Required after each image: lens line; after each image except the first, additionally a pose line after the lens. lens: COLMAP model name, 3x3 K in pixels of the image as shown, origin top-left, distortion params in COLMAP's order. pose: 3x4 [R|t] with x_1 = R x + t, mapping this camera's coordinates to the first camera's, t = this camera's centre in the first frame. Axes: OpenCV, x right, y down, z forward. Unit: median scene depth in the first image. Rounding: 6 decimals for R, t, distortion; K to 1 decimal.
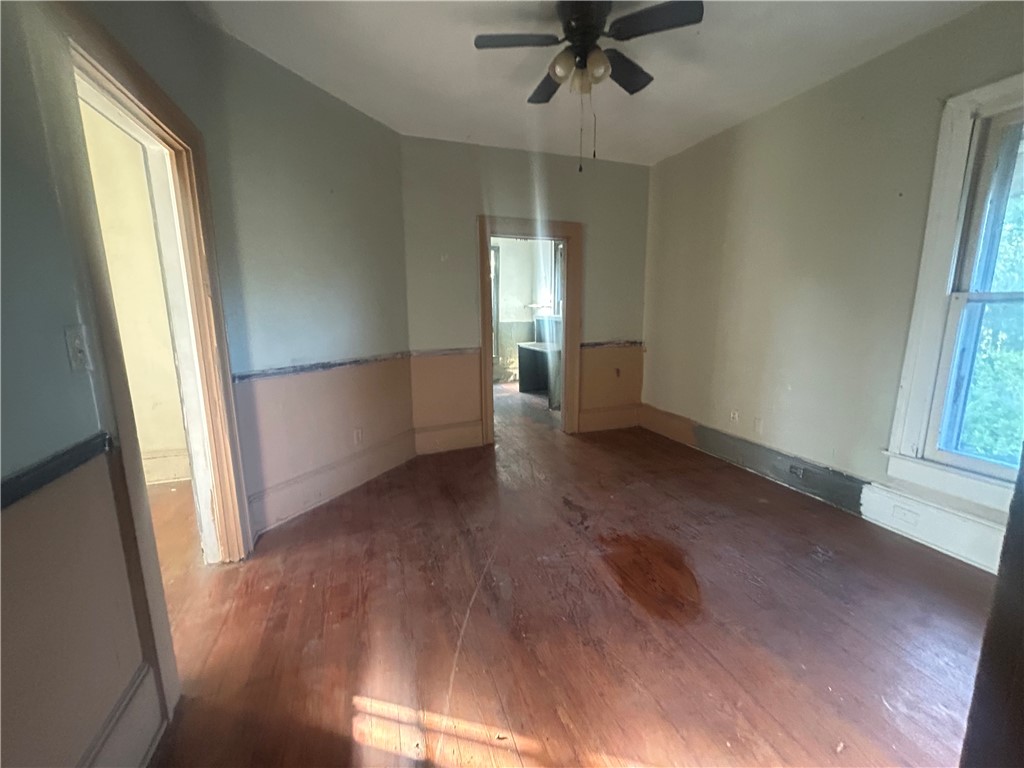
lens RADIAL K [[415.9, 0, 511.3], [0, 415.9, 384.4], [0, 0, 1]] dist [-0.001502, 0.002055]
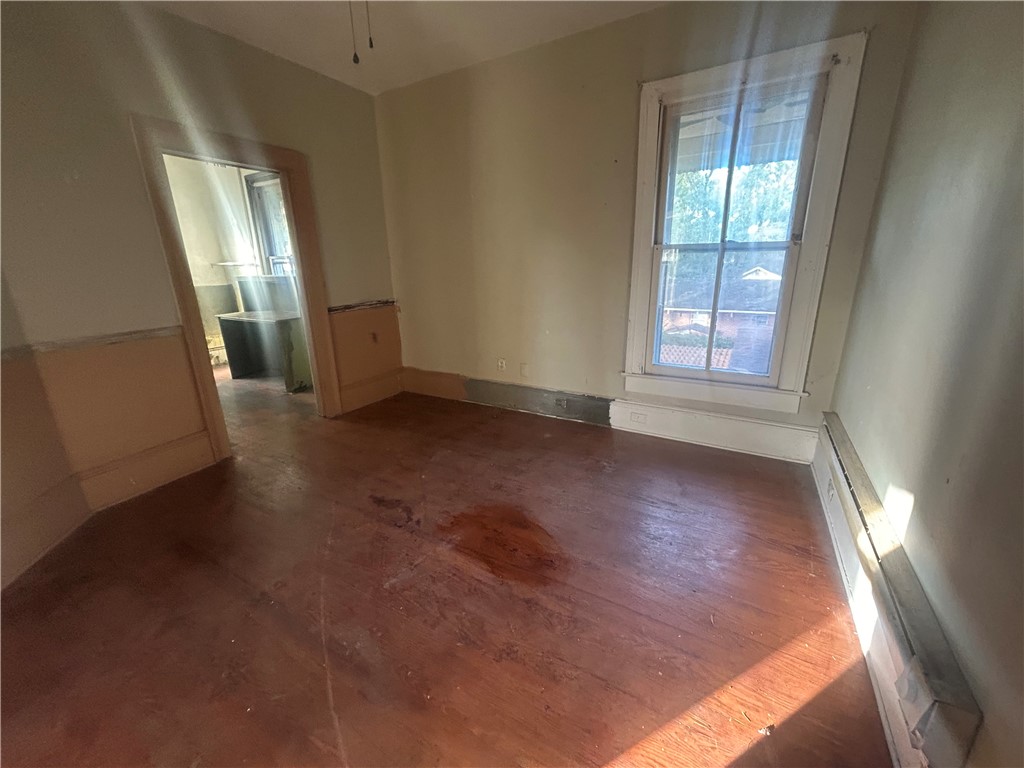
lens RADIAL K [[415.9, 0, 515.2], [0, 415.9, 382.0], [0, 0, 1]] dist [-0.001502, 0.002055]
pose [[0.768369, -0.190158, 0.611105, -0.115333], [0.134052, 0.981478, 0.136859, -0.025772], [-0.625811, -0.023238, 0.779629, 0.182260]]
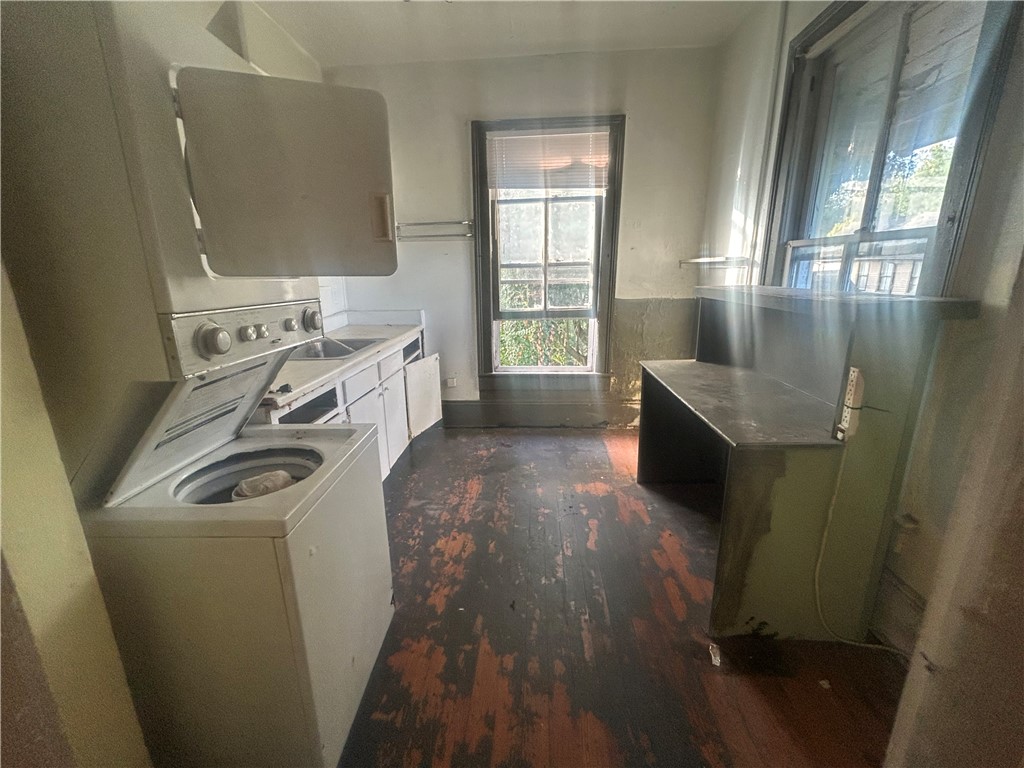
lens RADIAL K [[415.9, 0, 511.3], [0, 415.9, 380.7], [0, 0, 1]] dist [-0.001502, 0.002055]
pose [[0.927472, 0.083237, -0.364510, 0.092888], [-0.053621, 0.994438, 0.090648, -0.239202], [0.370028, -0.064528, 0.926777, 1.324940]]
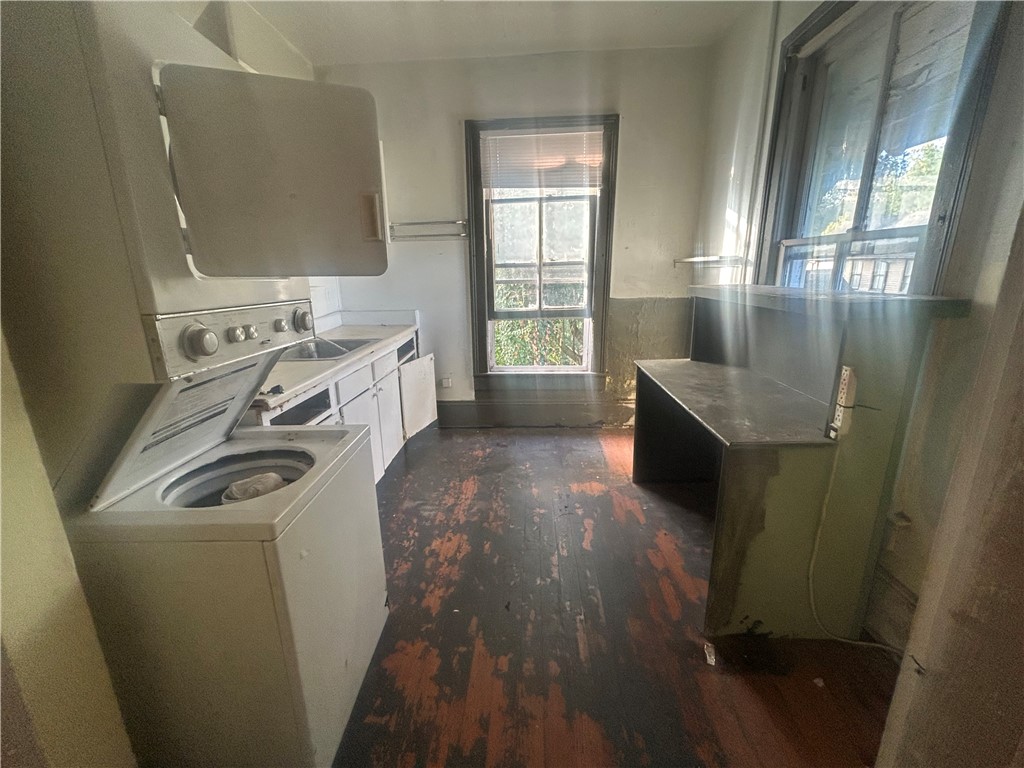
lens RADIAL K [[415.9, 0, 511.0], [0, 415.9, 380.4], [0, 0, 1]] dist [-0.001502, 0.002055]
pose [[0.930831, 0.078975, -0.356815, 0.094437], [-0.049830, 0.994680, 0.090164, -0.239597], [0.362038, -0.066147, 0.929814, 1.327187]]
